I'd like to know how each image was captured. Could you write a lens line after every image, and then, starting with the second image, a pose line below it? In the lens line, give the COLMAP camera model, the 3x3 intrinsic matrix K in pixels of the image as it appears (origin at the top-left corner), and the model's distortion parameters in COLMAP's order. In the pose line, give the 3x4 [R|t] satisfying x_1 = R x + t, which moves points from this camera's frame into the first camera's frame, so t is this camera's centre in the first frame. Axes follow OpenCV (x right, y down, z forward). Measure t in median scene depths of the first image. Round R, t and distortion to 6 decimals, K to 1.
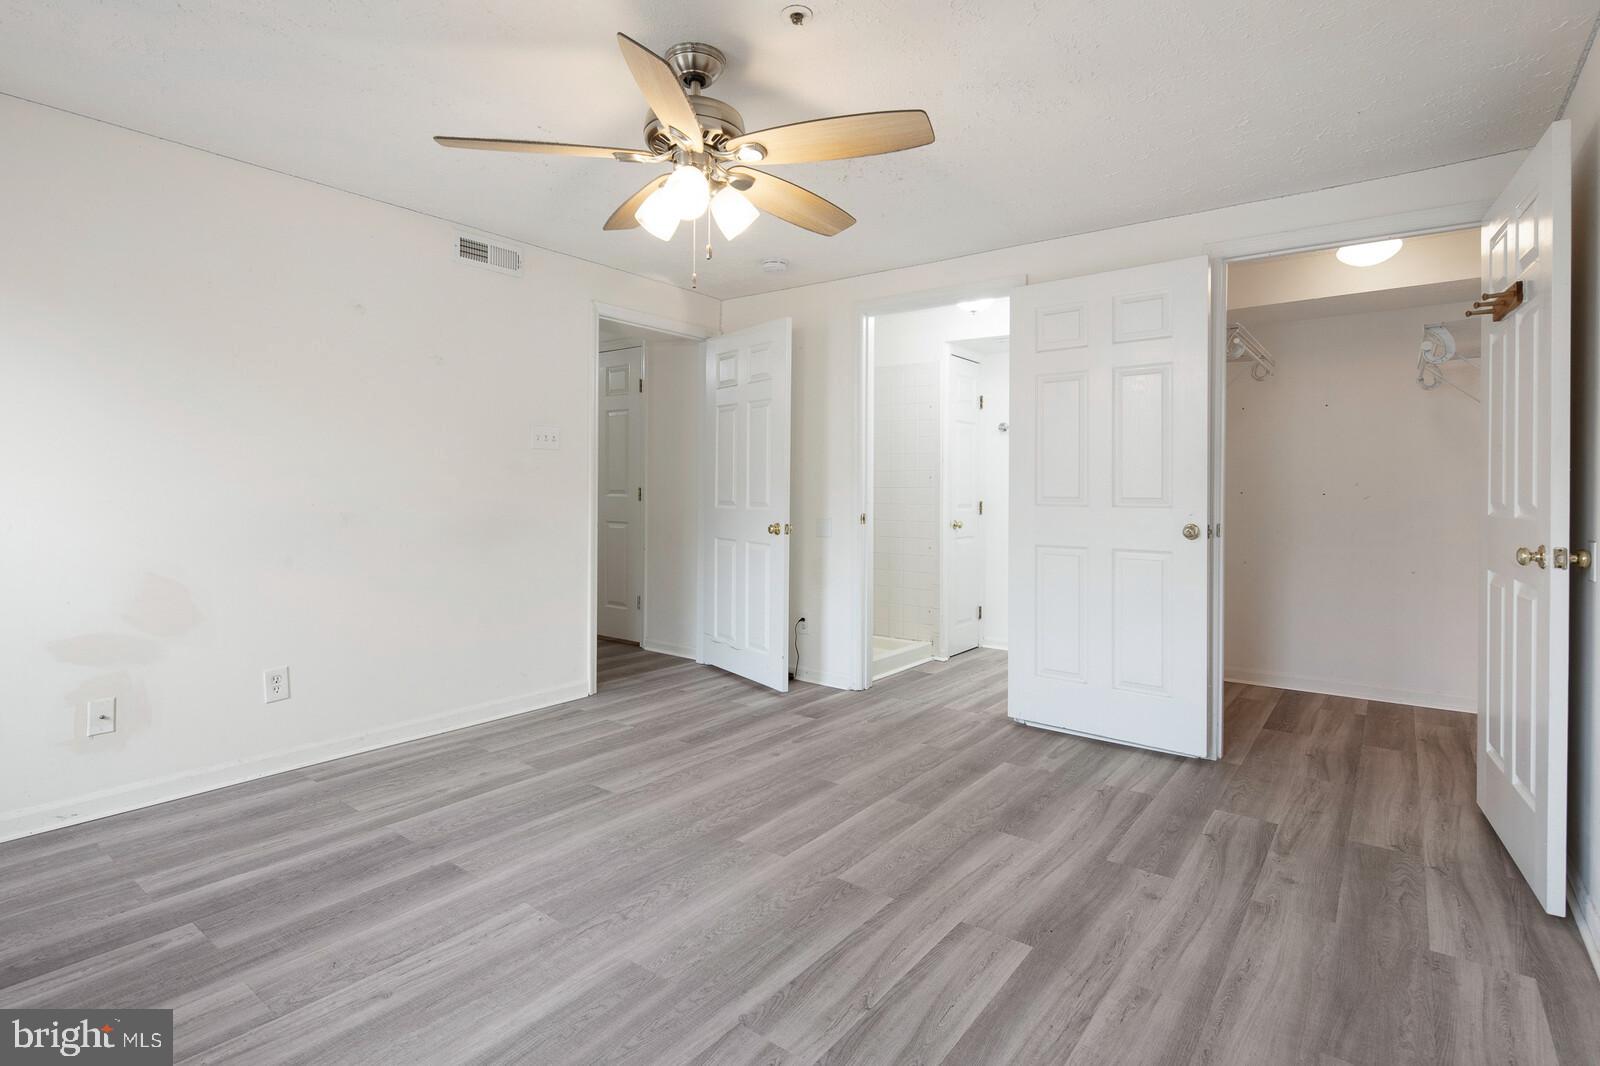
lens RADIAL K [[796.1, 0, 802.4], [0, 796.1, 498.0], [0, 0, 1]] dist [0.010615, -0.007510]
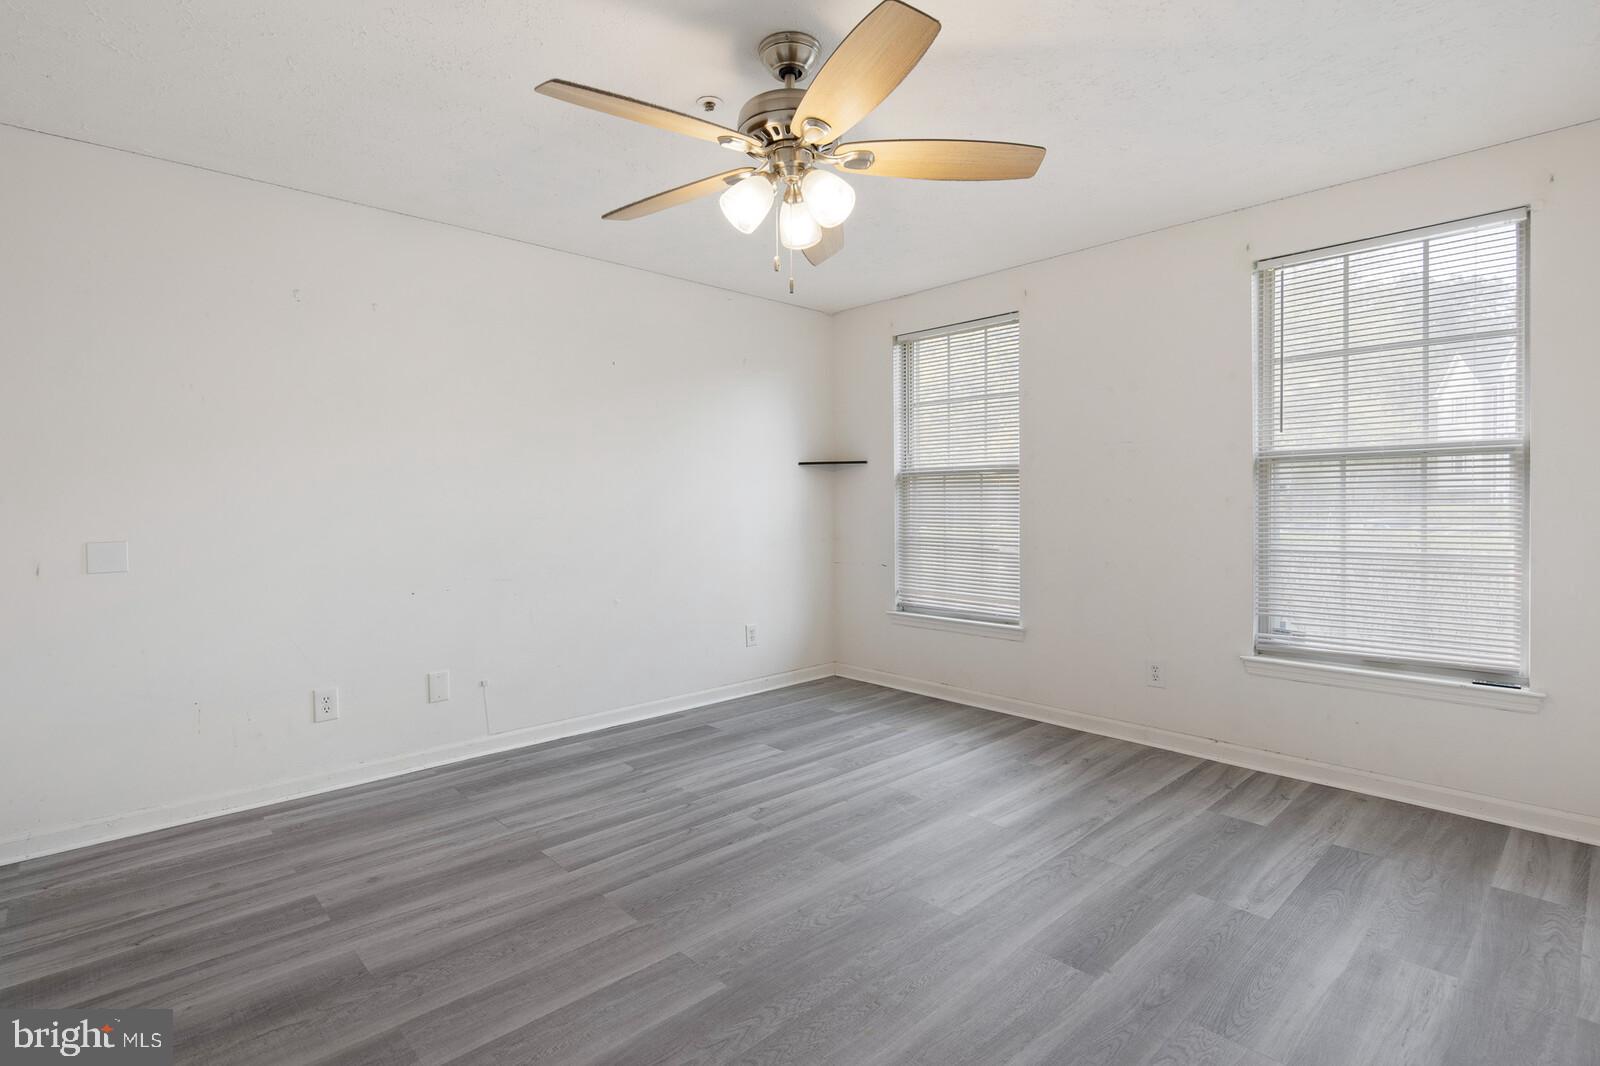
lens RADIAL K [[796.1, 0, 802.4], [0, 796.1, 498.0], [0, 0, 1]] dist [0.010615, -0.007510]
pose [[-0.985474, -0.001138, 0.169825, -0.300752], [0.000379, 0.999960, 0.008898, -0.024061], [-0.169829, 0.008833, -0.985434, 1.869520]]
